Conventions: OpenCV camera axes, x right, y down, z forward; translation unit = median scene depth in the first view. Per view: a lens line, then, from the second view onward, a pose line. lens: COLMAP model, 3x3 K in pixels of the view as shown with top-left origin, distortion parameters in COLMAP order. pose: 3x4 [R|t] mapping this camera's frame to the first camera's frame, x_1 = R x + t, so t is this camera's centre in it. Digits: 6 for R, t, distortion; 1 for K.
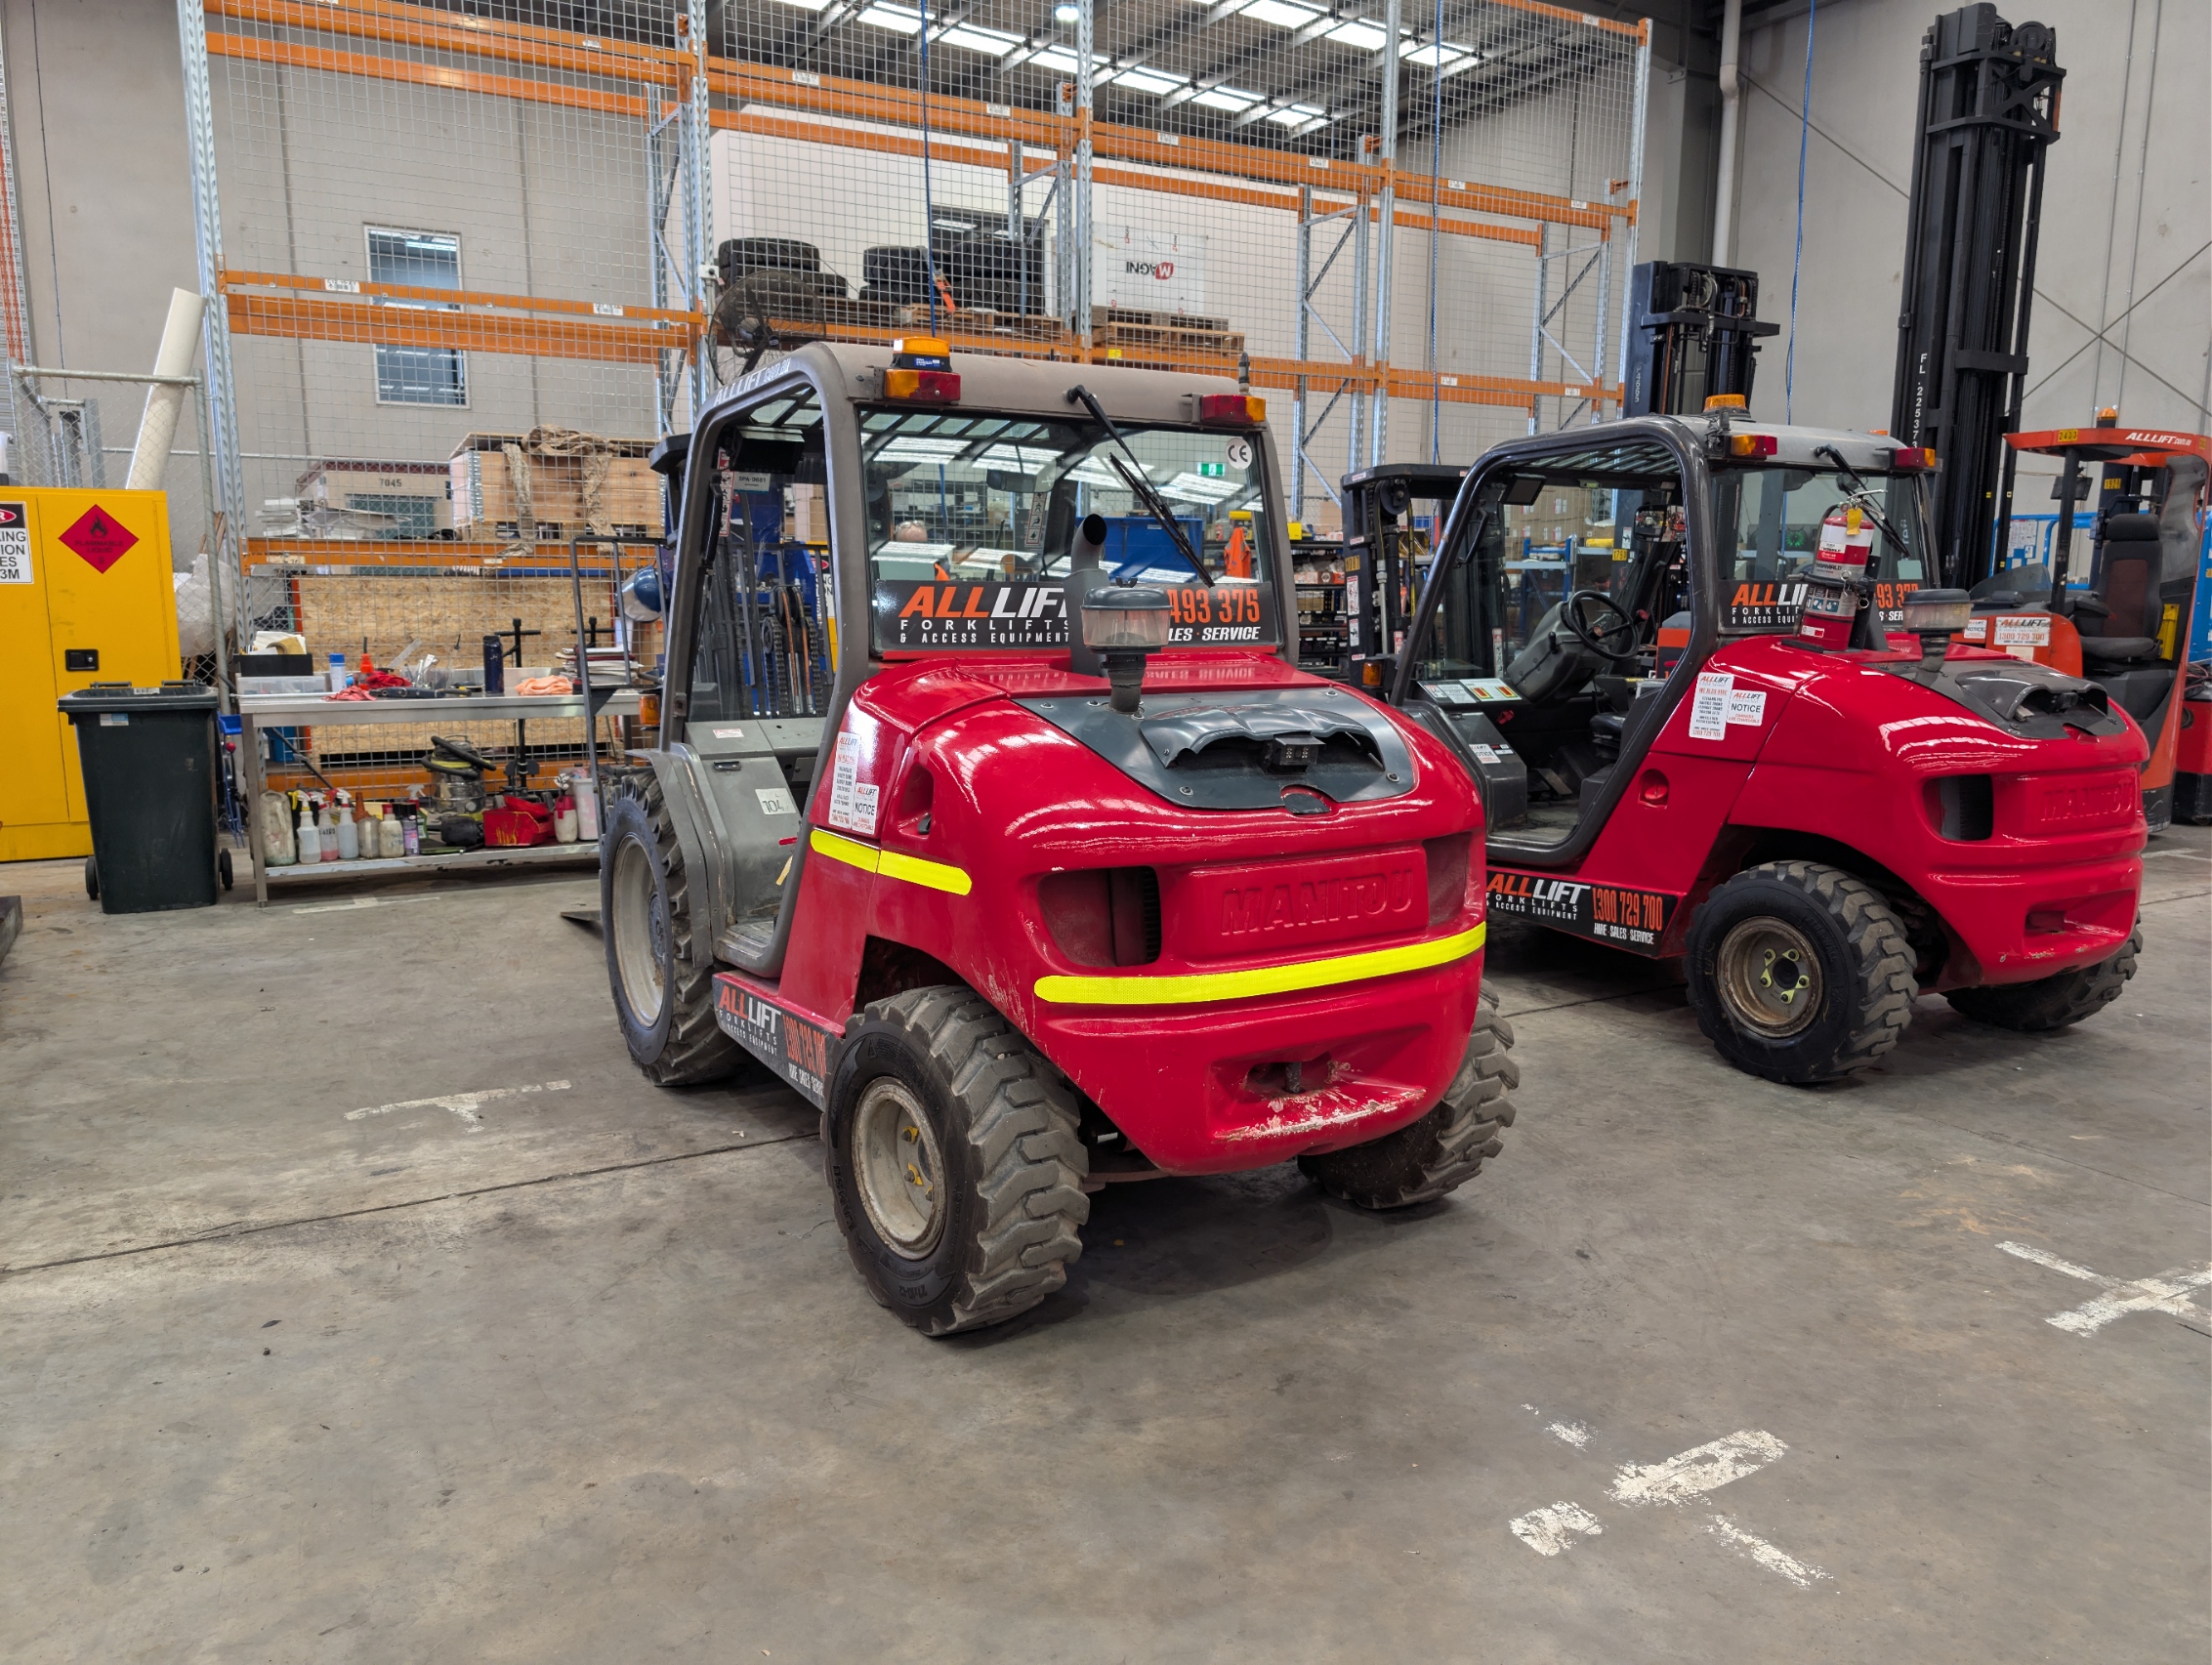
lens RADIAL K [[1568.8, 0, 1106.0], [0, 1568.8, 832.5], [0, 0, 1]] dist [0.008805, 0.003137]
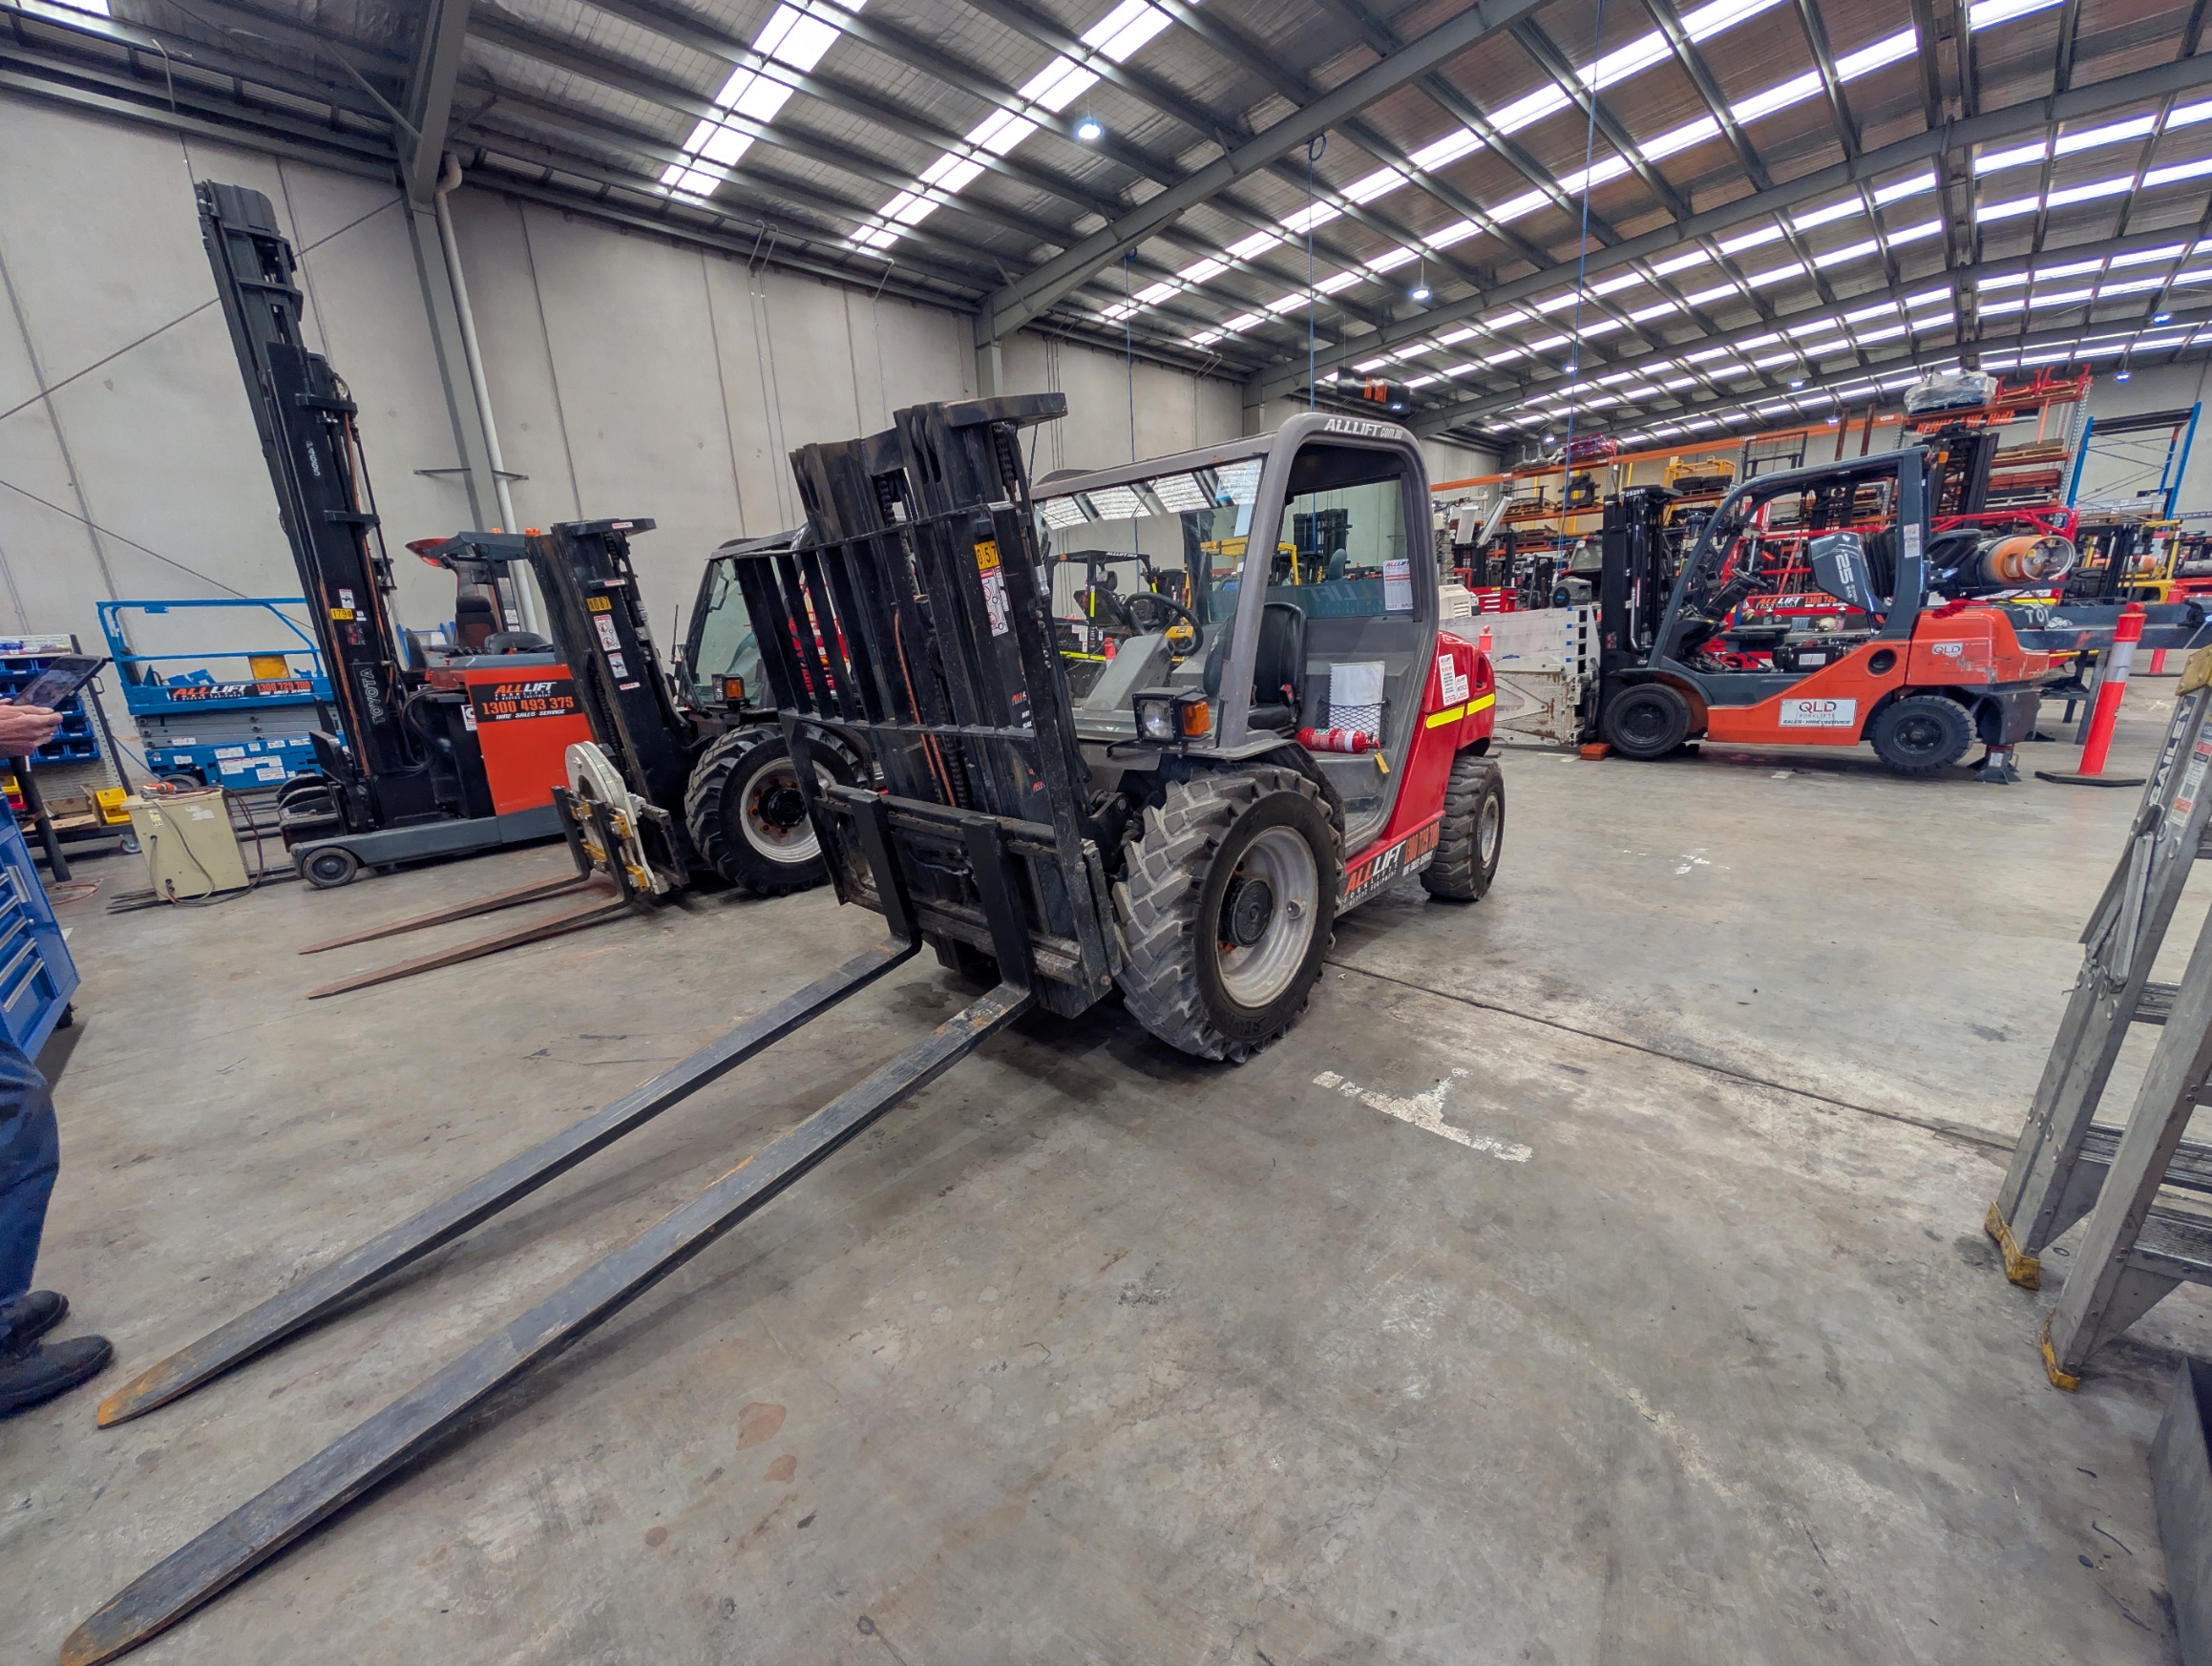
lens RADIAL K [[833.9, 0, 1106.0], [0, 833.9, 833.0], [0, 0, 1]] dist [-0.000931, 0.000358]
pose [[-0.254094, -0.232204, 0.938892, -0.927133], [0.199075, 0.937410, 0.285714, -0.202730], [-0.946470, 0.259508, -0.191964, 1.423482]]
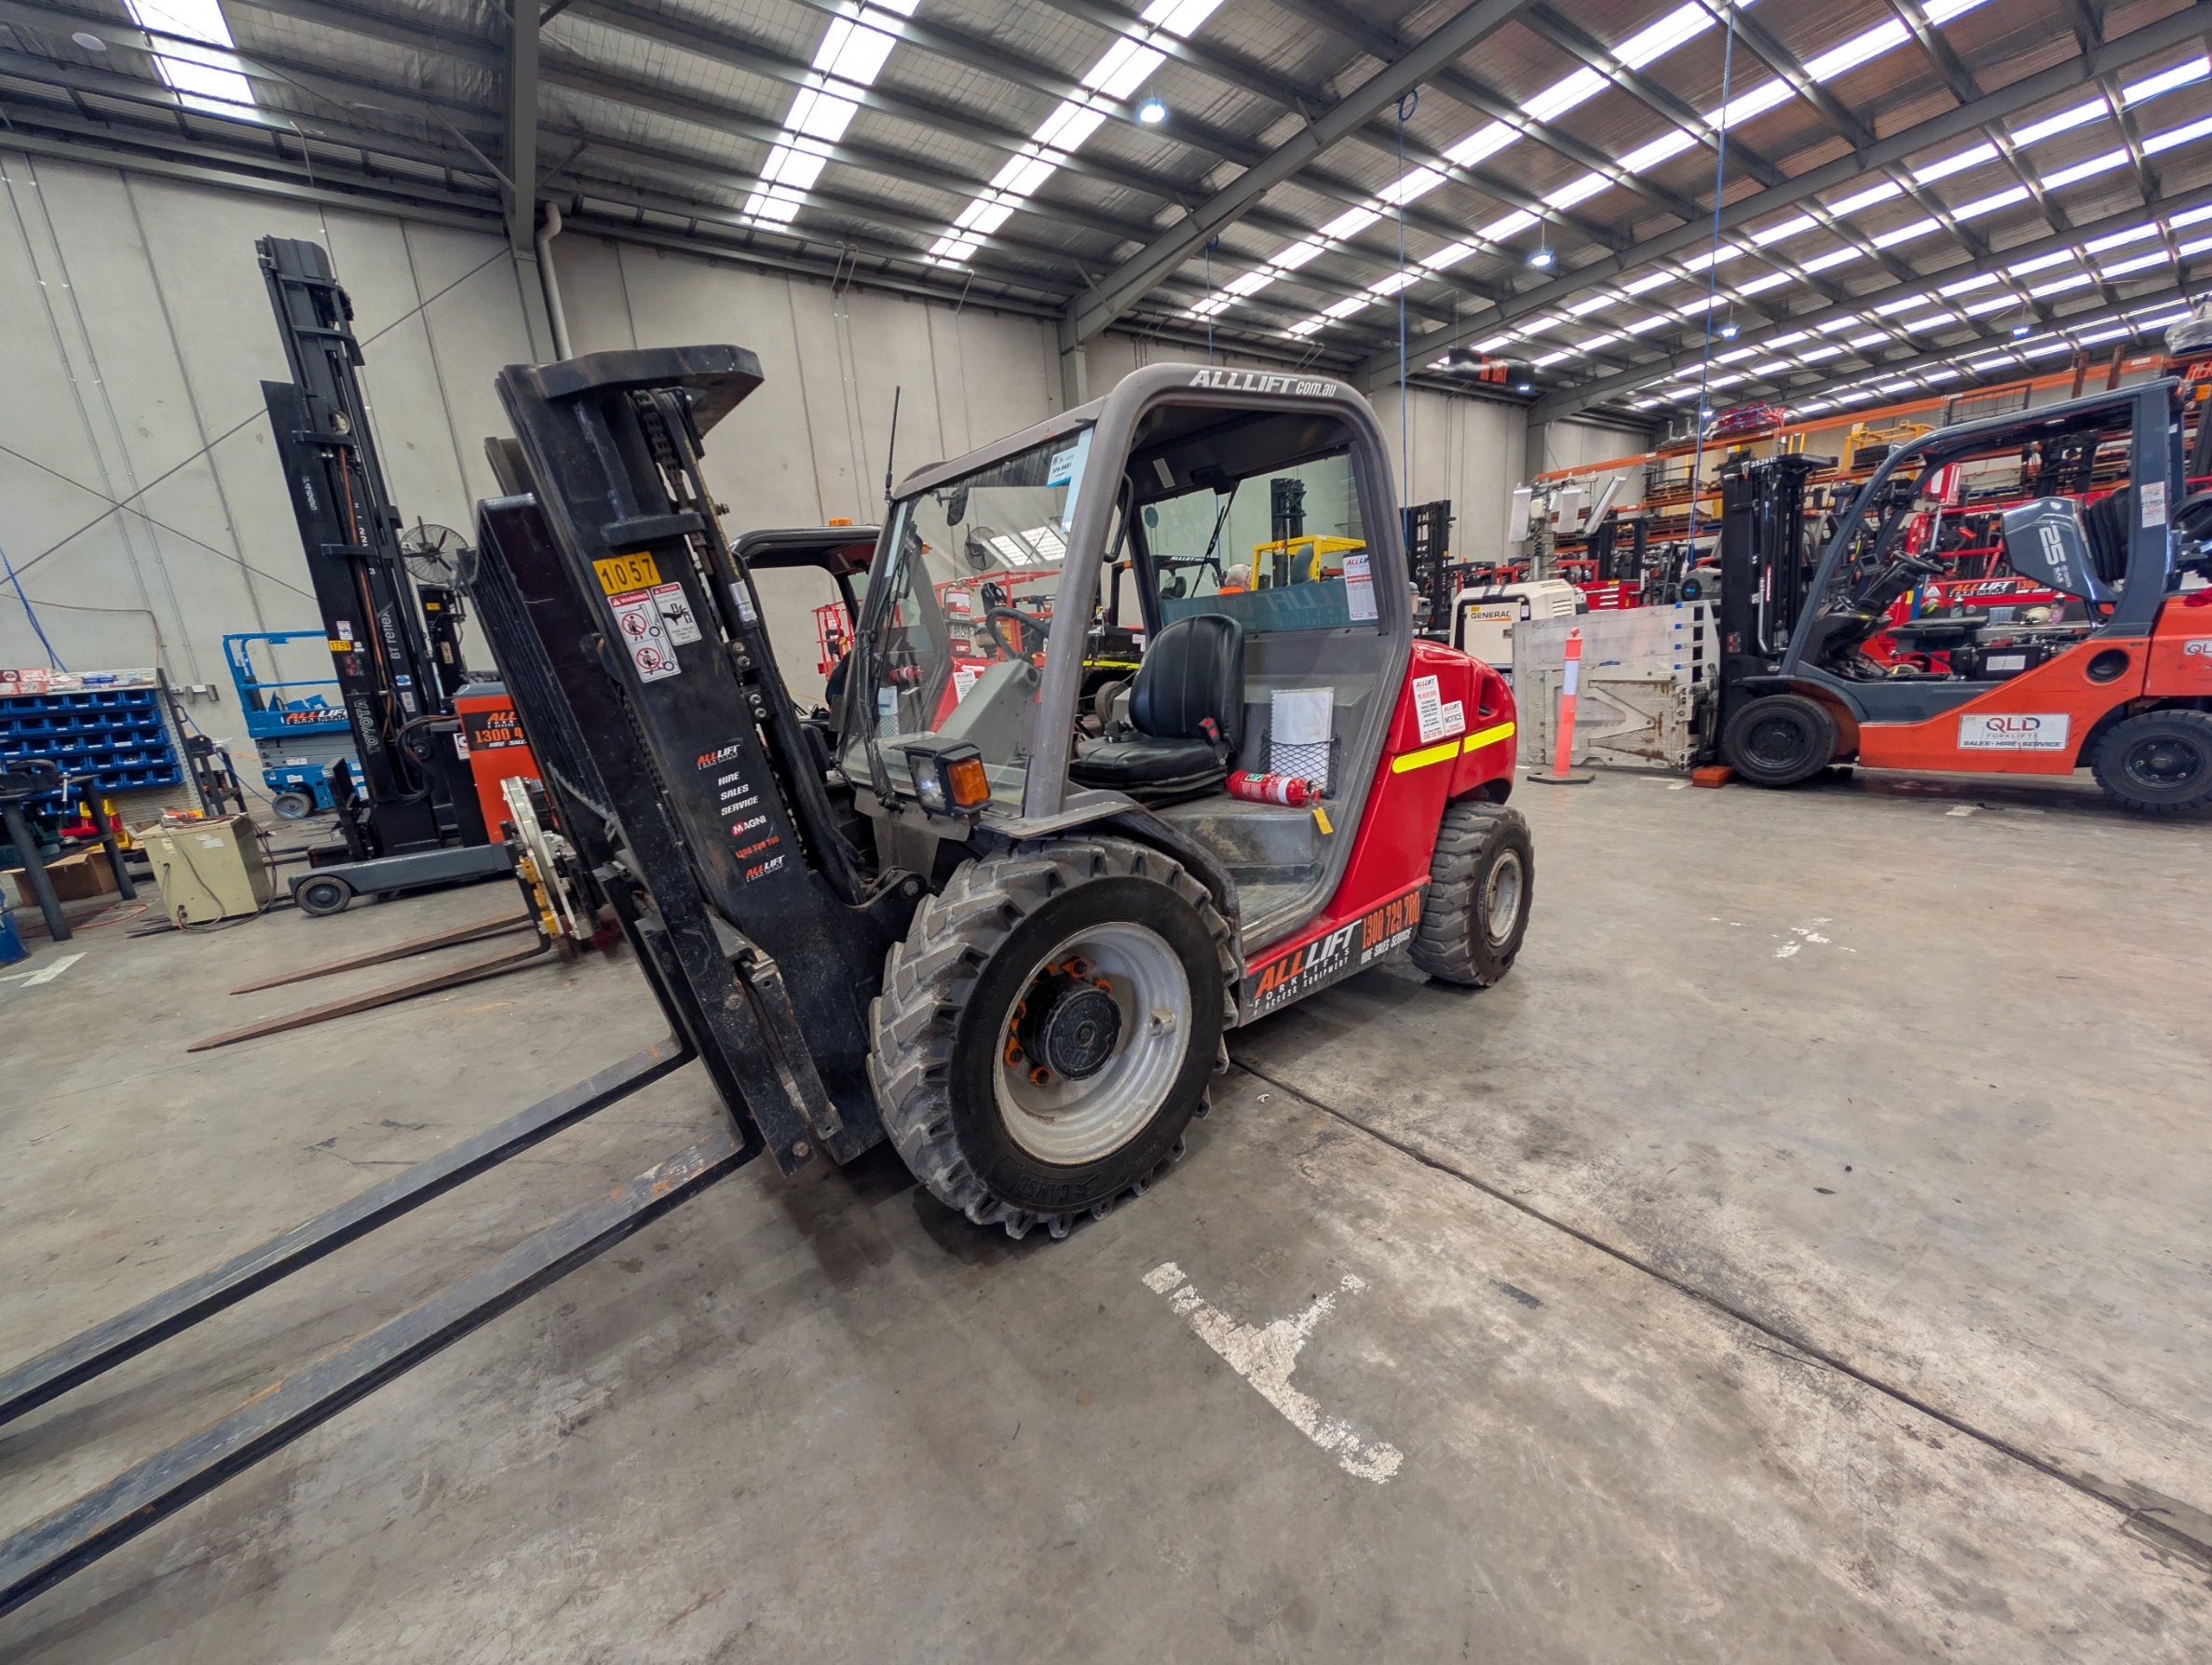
lens RADIAL K [[834.0, 0, 1106.0], [0, 834.0, 832.5], [0, 0, 1]] dist [-0.000707, 0.000181]
pose [[-0.114877, -0.227701, 0.966931, -0.800894], [0.226045, 0.941848, 0.248649, -0.163412], [-0.967319, 0.247134, -0.056727, 1.184975]]
